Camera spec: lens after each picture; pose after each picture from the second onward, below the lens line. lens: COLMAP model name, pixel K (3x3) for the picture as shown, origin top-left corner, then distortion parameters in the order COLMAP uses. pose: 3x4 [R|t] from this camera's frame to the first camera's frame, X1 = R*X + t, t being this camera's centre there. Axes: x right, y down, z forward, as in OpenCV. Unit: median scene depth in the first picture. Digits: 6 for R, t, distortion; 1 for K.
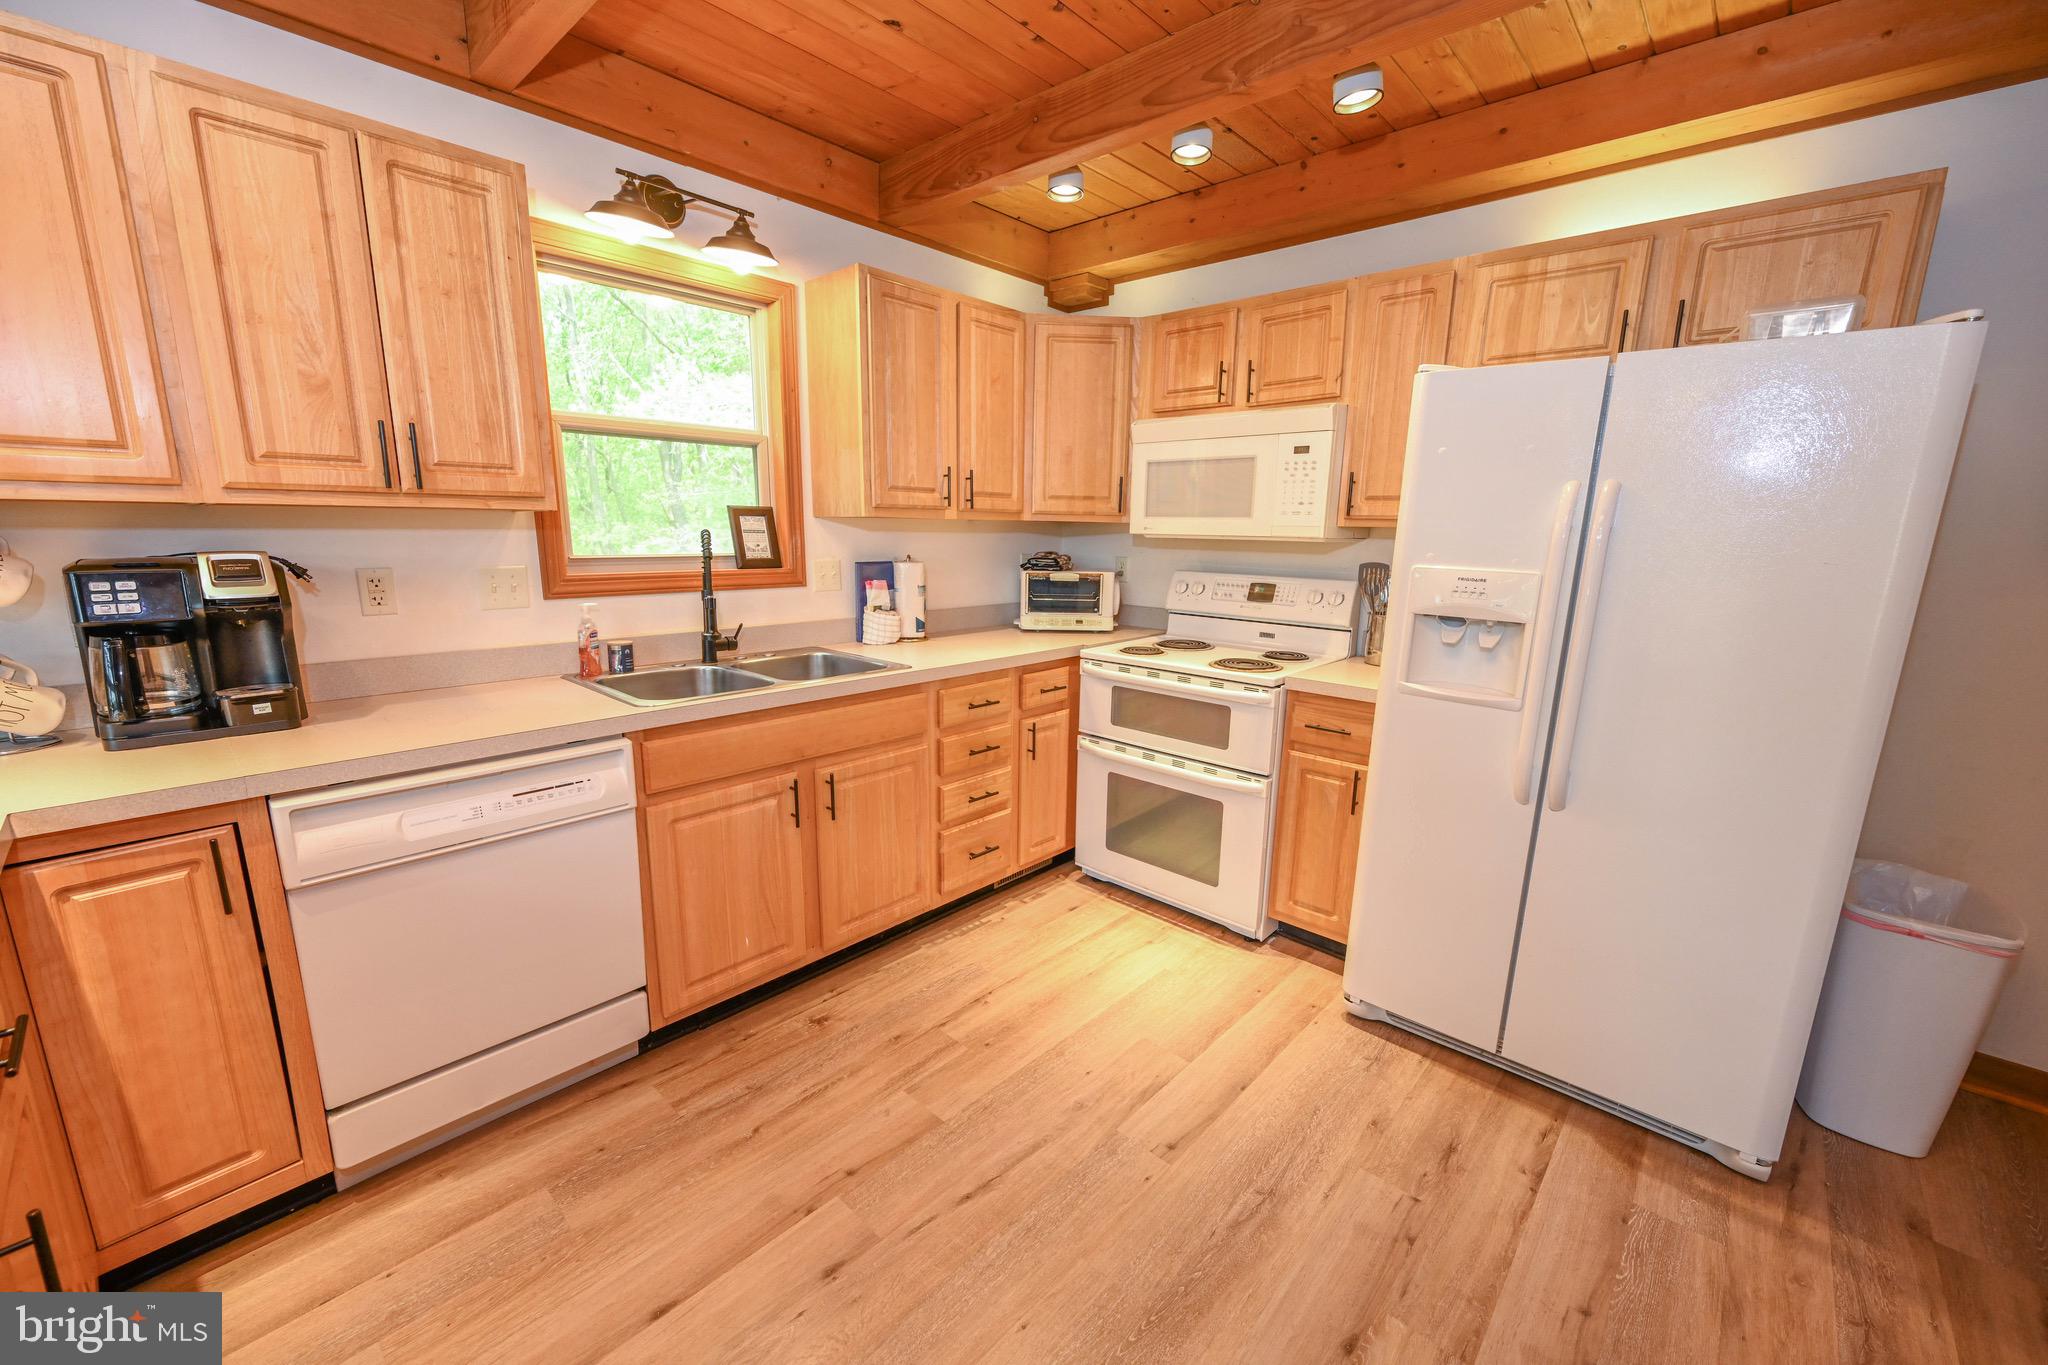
lens RADIAL K [[802.0, 0, 1023.2], [0, 802.0, 684.9], [0, 0, 1]] dist [-0.003555, 0.000323]
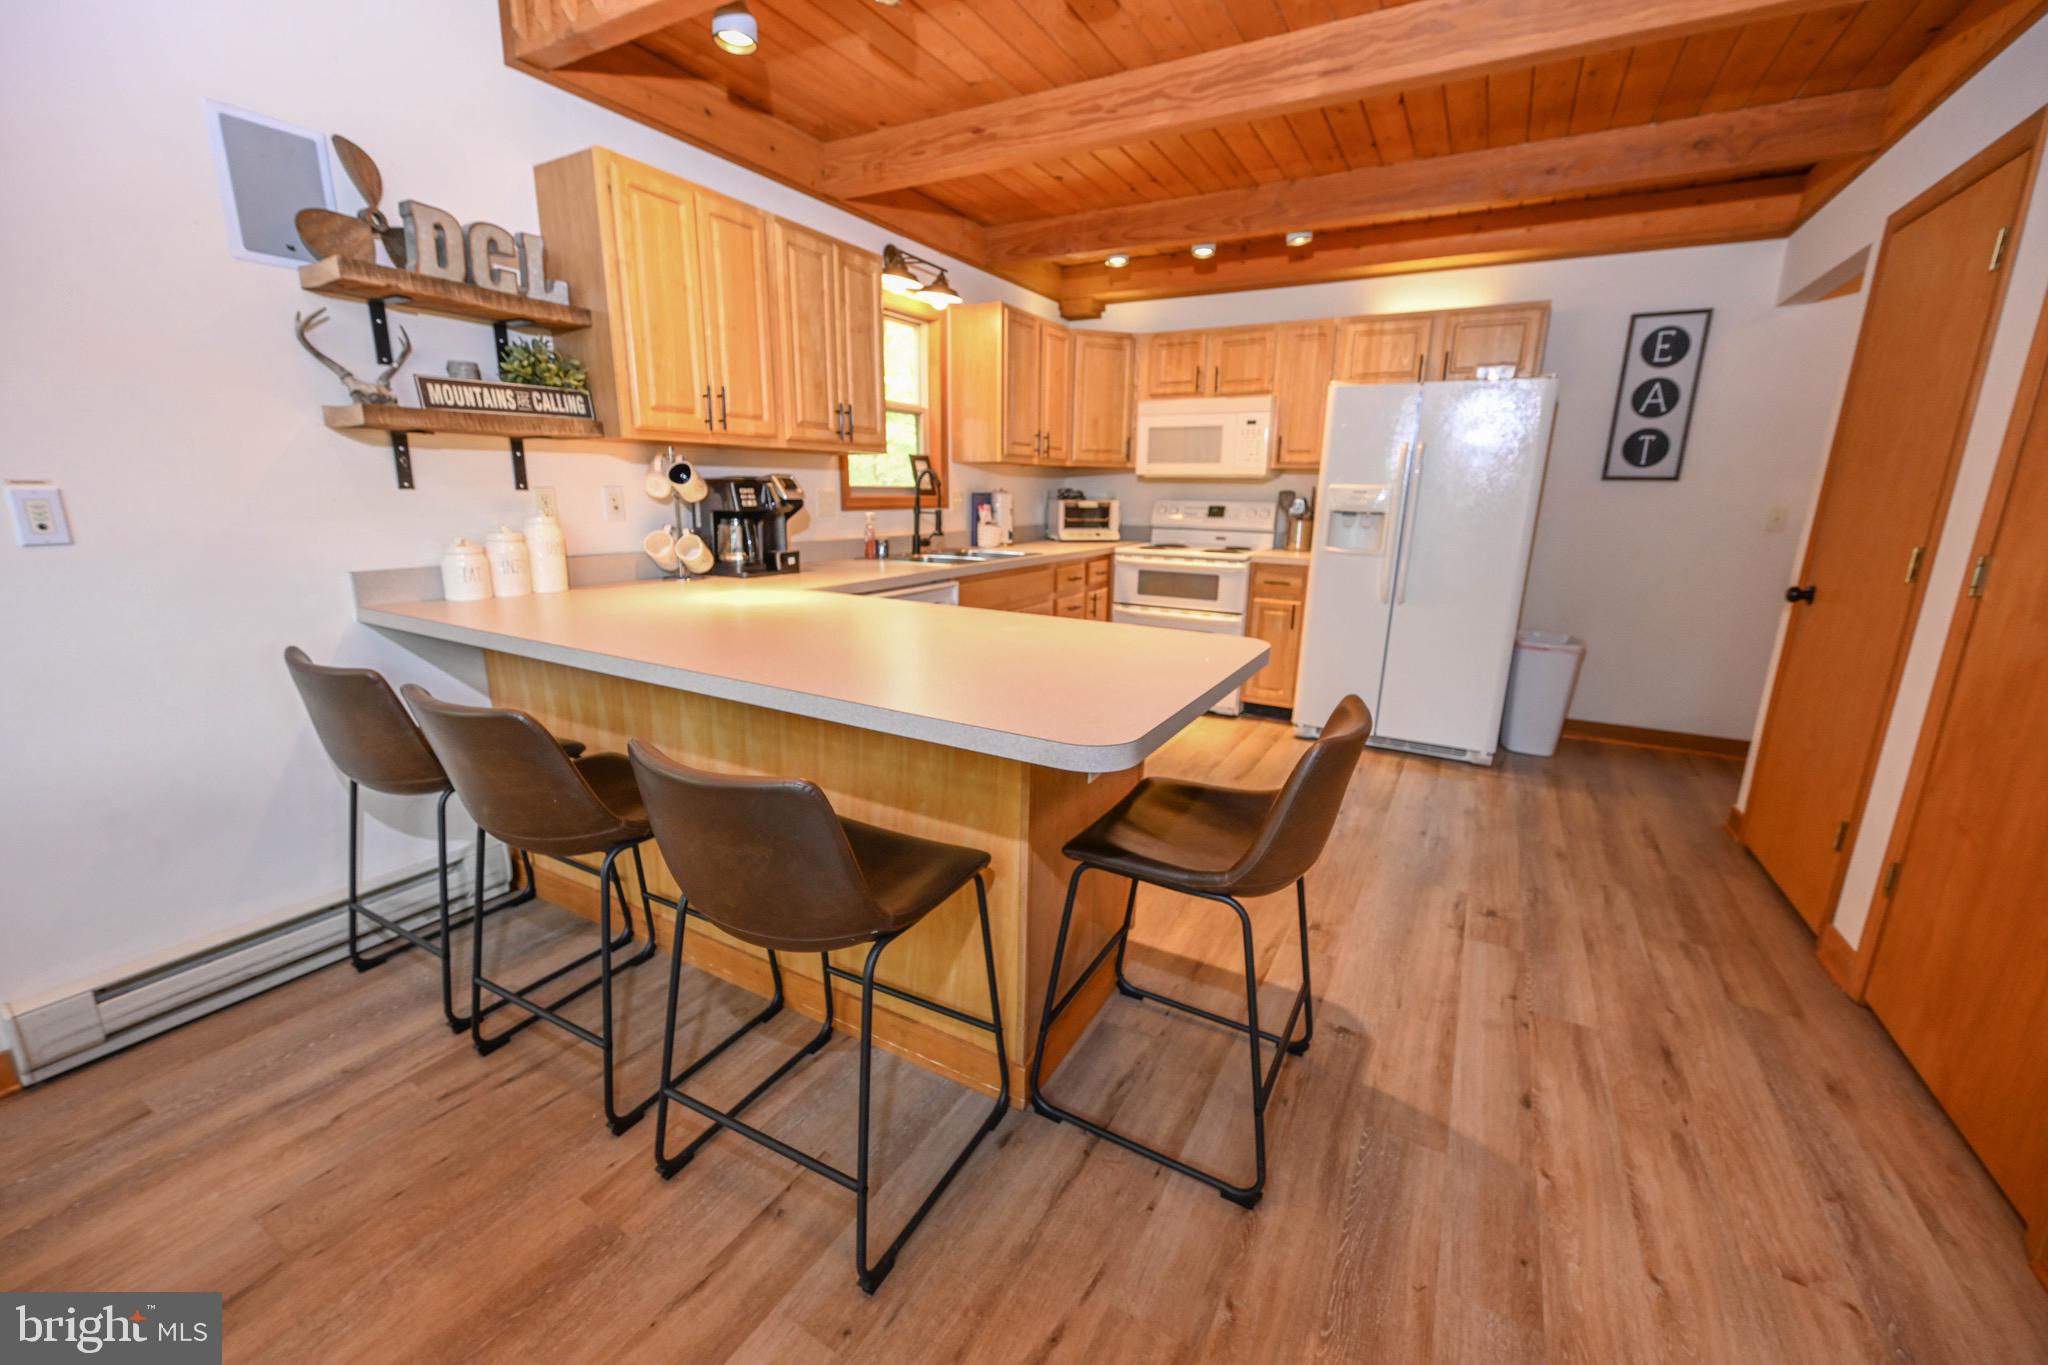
lens RADIAL K [[817.6, 0, 1016.2], [0, 817.6, 682.0], [0, 0, 1]] dist [-0.000349, 0.000215]
pose [[0.974472, -0.055618, 0.217510, -0.529194], [0.046634, 0.997842, 0.046226, 0.147567], [-0.219611, -0.034902, 0.974963, -0.581125]]
